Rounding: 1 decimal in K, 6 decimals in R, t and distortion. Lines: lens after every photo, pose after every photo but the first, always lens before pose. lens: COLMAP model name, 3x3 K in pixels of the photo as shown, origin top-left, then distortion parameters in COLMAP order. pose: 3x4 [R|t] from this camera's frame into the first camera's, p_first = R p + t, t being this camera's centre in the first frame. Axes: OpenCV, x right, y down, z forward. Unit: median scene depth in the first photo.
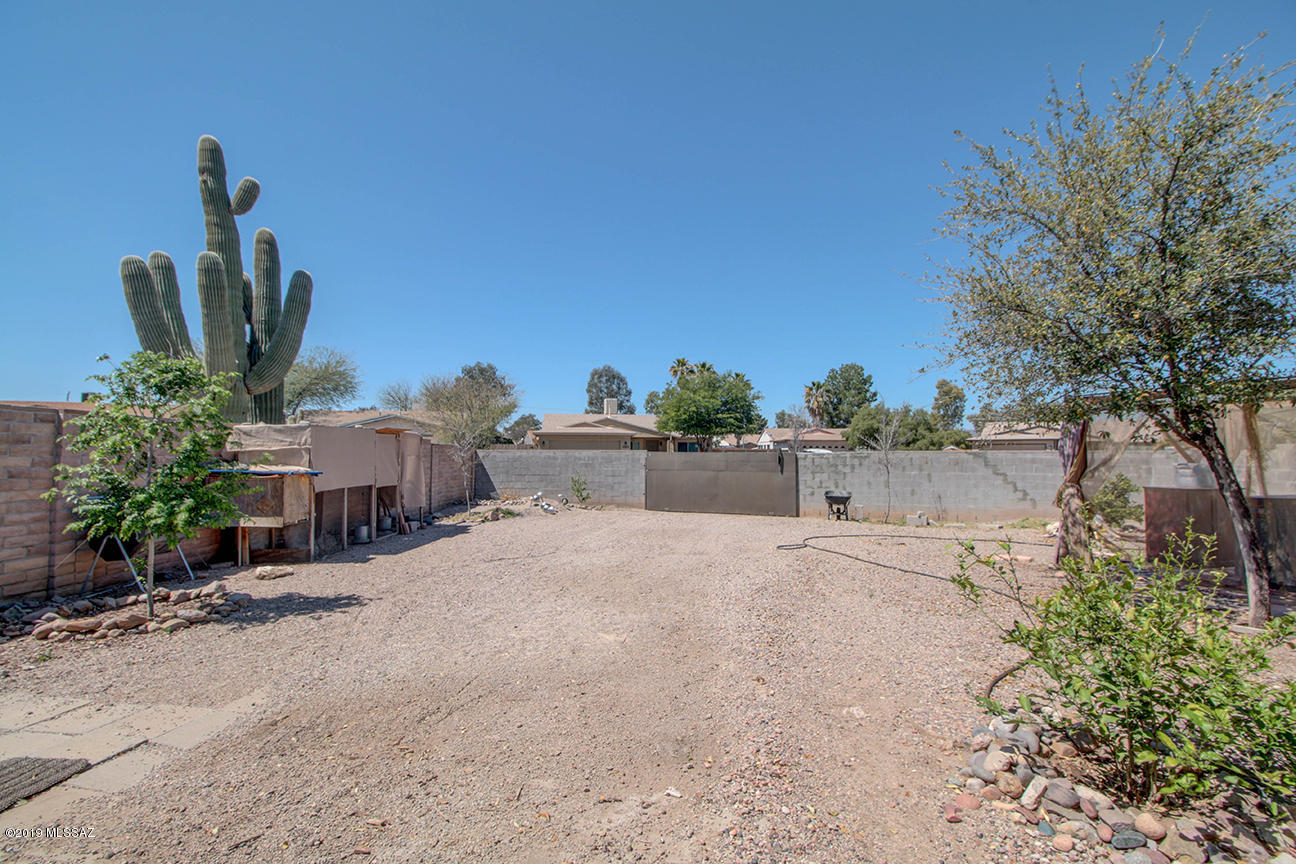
lens RADIAL K [[595.9, 0, 645.3], [0, 595.9, 420.4], [0, 0, 1]] dist [0.020941, -0.007362]
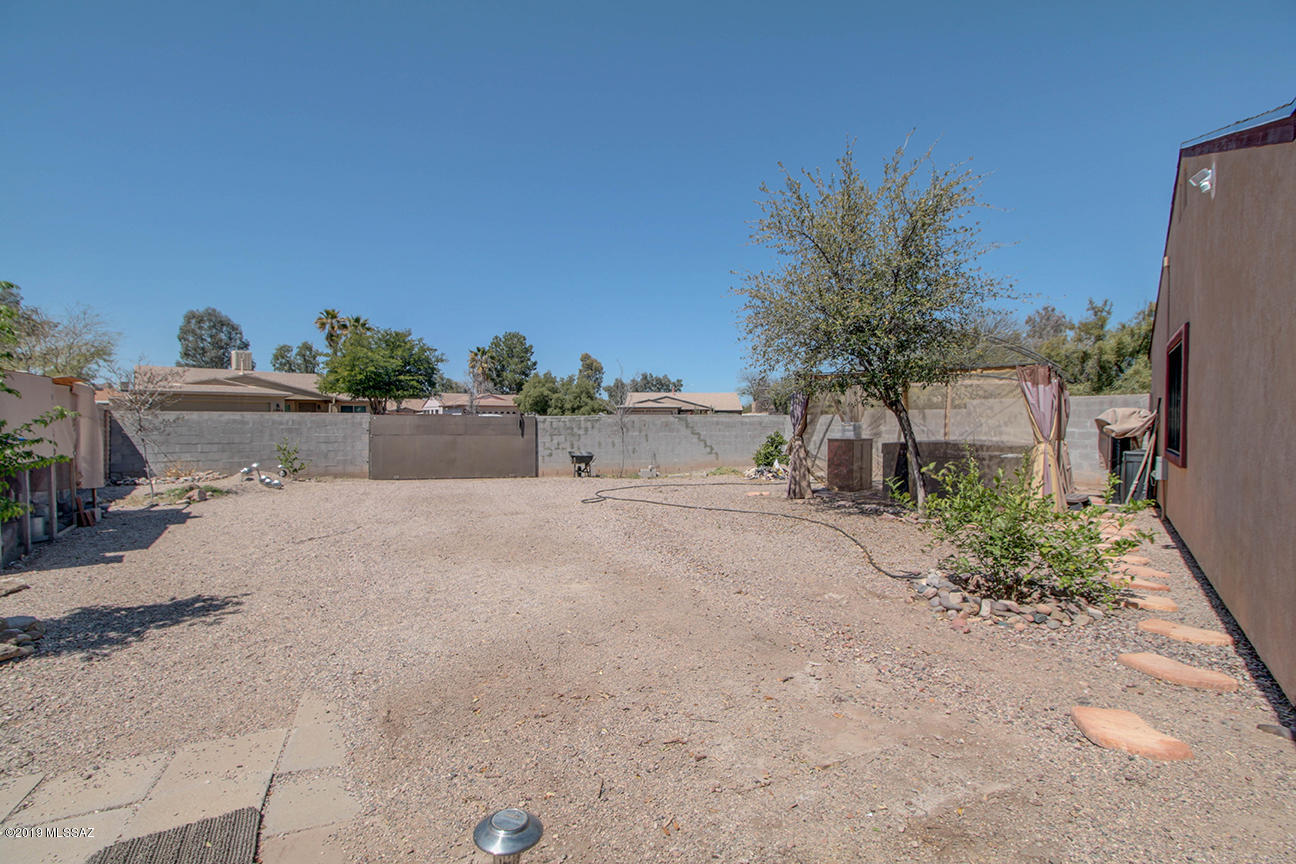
lens RADIAL K [[595.9, 0, 641.9], [0, 595.9, 437.6], [0, 0, 1]] dist [0.020941, -0.007362]
pose [[0.830812, -0.015807, 0.556329, -0.157231], [-0.031682, 0.996632, 0.075632, 0.005506], [-0.555651, -0.080462, 0.827513, 0.025187]]
